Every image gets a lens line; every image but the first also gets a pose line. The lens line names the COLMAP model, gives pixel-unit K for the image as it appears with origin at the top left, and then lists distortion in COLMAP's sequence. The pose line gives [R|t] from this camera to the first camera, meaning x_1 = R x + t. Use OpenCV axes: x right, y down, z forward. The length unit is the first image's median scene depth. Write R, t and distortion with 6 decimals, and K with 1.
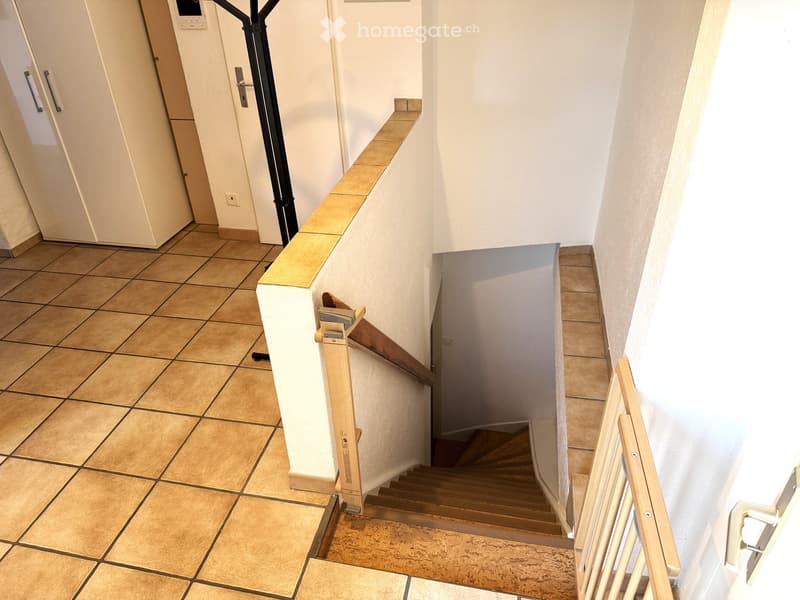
lens RADIAL K [[566.9, 0, 400.0], [0, 566.9, 300.0], [0, 0, 1]] dist [0.077888, -0.113470]
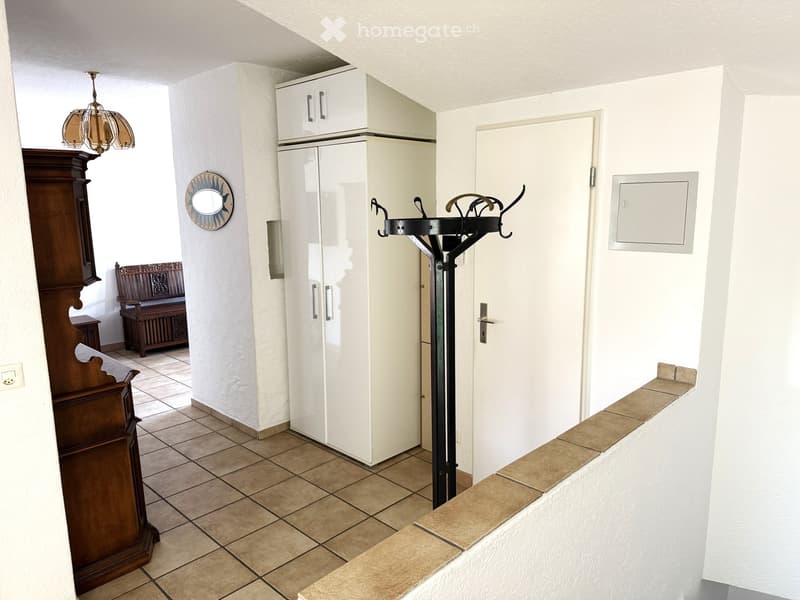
lens RADIAL K [[566.9, 0, 400.0], [0, 566.9, 300.0], [0, 0, 1]] dist [0.077888, -0.113470]
pose [[0.845831, 0.116473, -0.520581, 0.083577], [-0.302557, 0.908474, -0.288329, -0.090724], [0.439351, 0.401383, 0.803655, 0.168631]]
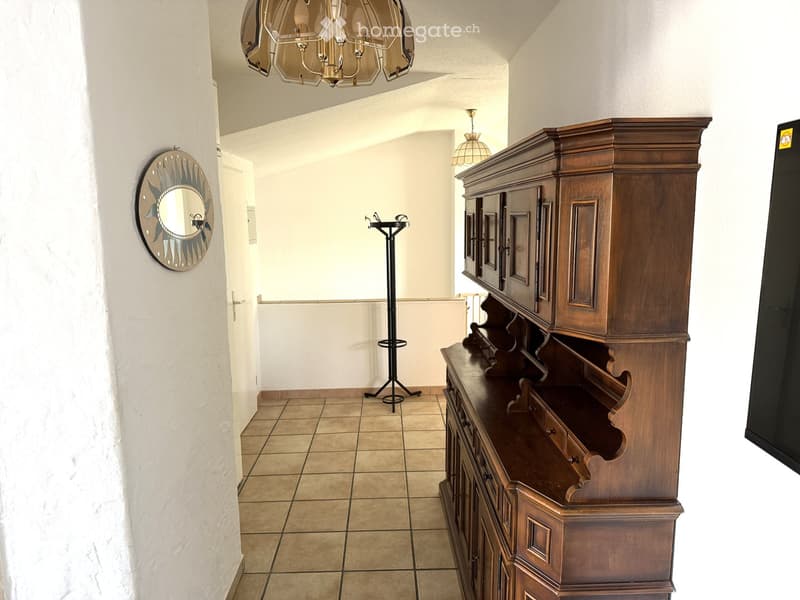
lens RADIAL K [[566.9, 0, 400.0], [0, 566.9, 300.0], [0, 0, 1]] dist [0.077888, -0.113470]
pose [[-0.243790, -0.099470, 0.964713, -1.524505], [0.541057, 0.811589, 0.220411, -0.439826], [-0.804875, 0.575699, -0.144038, 0.832657]]
